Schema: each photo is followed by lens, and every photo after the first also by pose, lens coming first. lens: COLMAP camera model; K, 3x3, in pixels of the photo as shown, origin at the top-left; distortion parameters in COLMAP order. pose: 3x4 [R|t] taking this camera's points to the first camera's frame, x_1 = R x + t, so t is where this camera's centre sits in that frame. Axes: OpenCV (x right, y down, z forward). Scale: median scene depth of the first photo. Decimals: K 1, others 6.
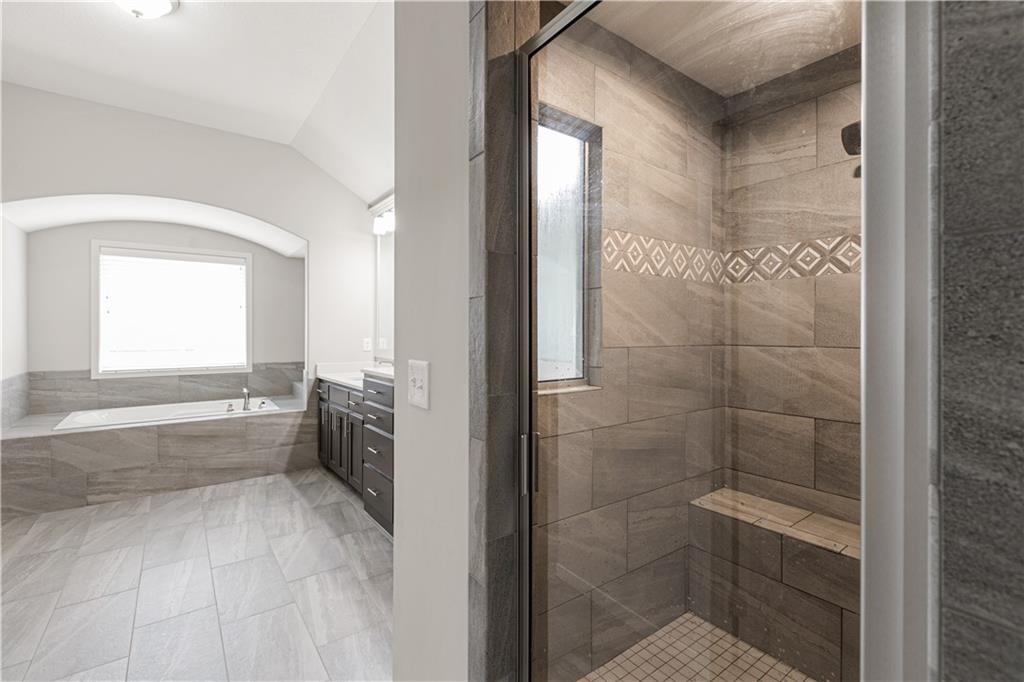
lens RADIAL K [[458.5, 0, 517.2], [0, 458.5, 333.0], [0, 0, 1]] dist [-0.000426, -0.000120]
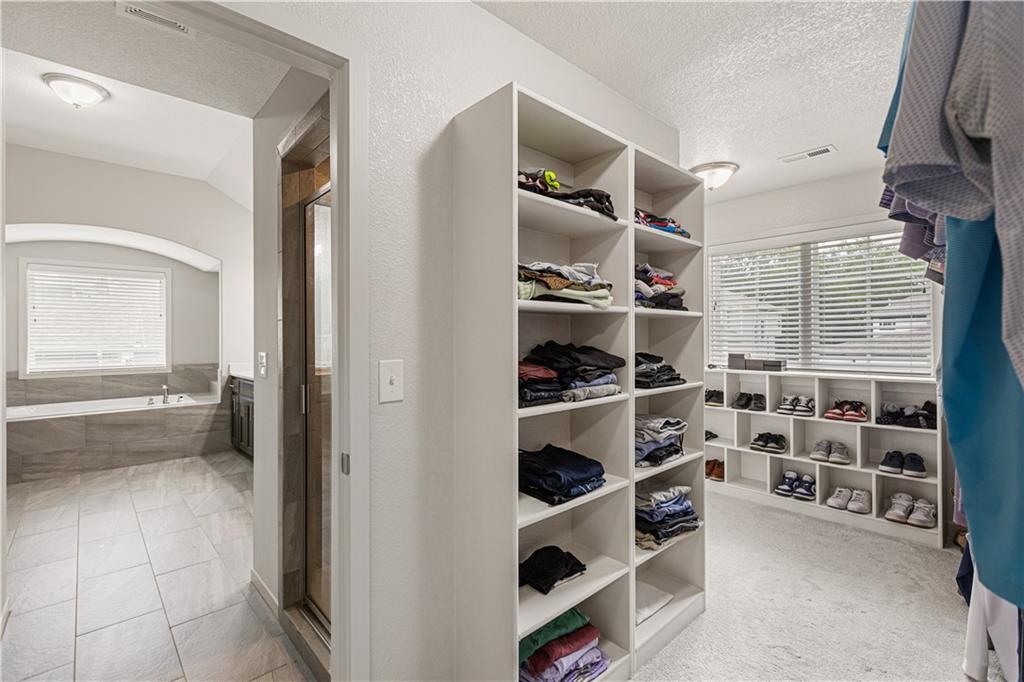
lens RADIAL K [[456.2, 0, 514.3], [0, 456.2, 336.0], [0, 0, 1]] dist [0.001820, -0.000541]
pose [[0.993544, -0.004240, 0.113370, 0.180696], [0.004578, 0.999986, -0.002719, 0.001334], [-0.113357, 0.003221, 0.993549, -0.290625]]
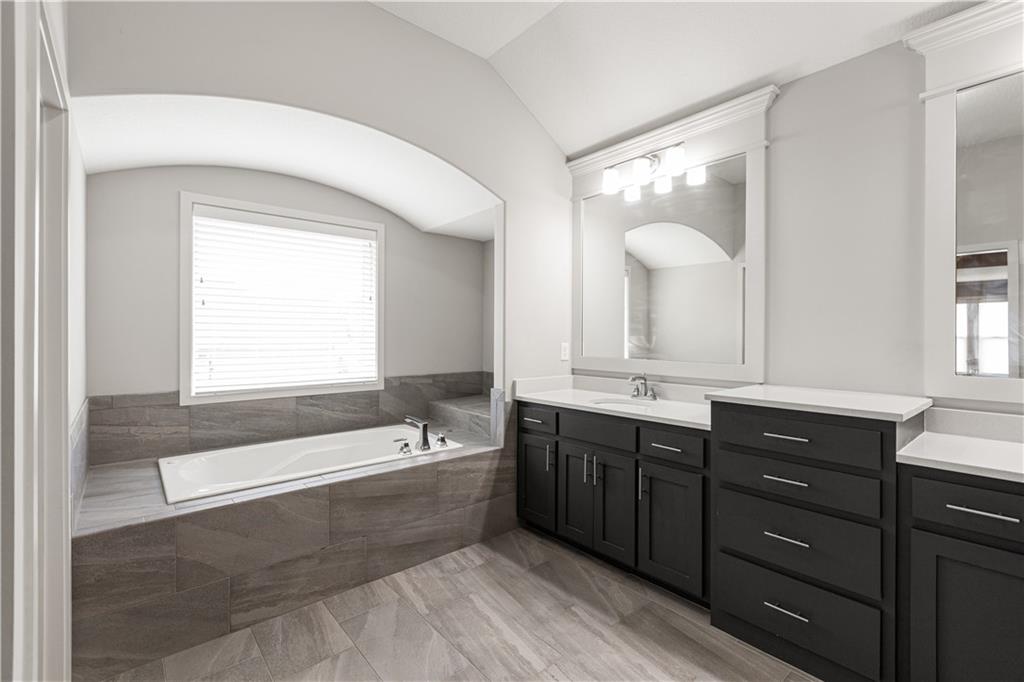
lens RADIAL K [[456.2, 0, 514.3], [0, 456.2, 336.0], [0, 0, 1]] dist [0.001820, -0.000541]
pose [[0.997908, 0.000865, 0.064642, -0.530071], [-0.000936, 0.999999, 0.001067, 0.000307], [-0.064641, -0.001125, 0.997908, 0.342829]]
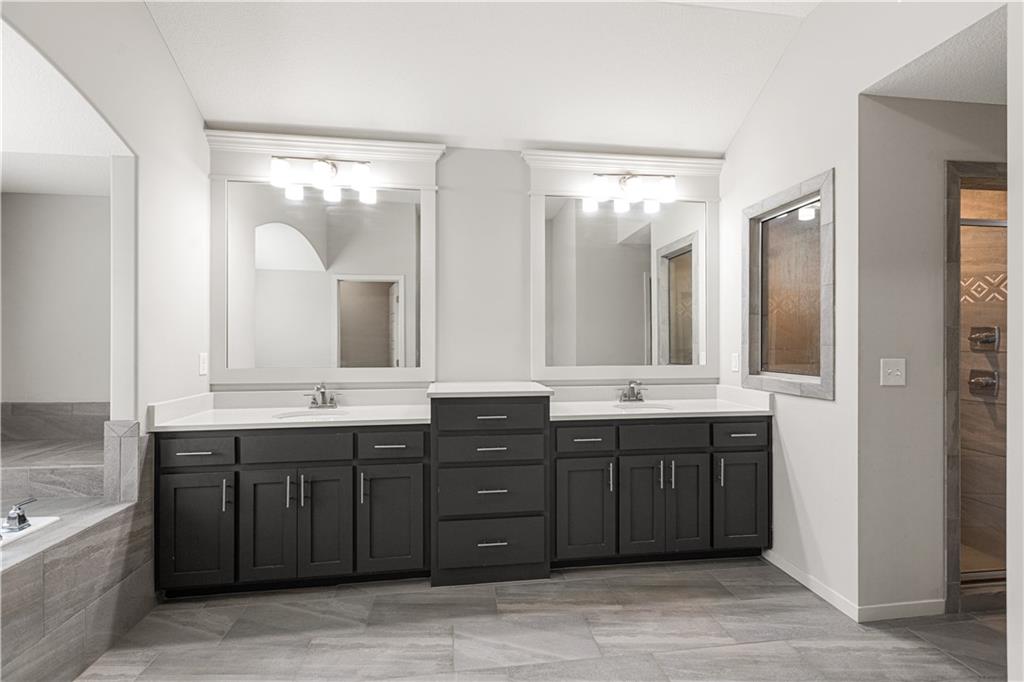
lens RADIAL K [[459.9, 0, 515.0], [0, 459.9, 342.5], [0, 0, 1]] dist [0.000192, -0.000005]
pose [[0.479820, -0.001339, 0.877366, -0.756885], [0.002015, 0.999998, 0.000424, -0.000778], [-0.877364, 0.001564, 0.479822, 0.446449]]
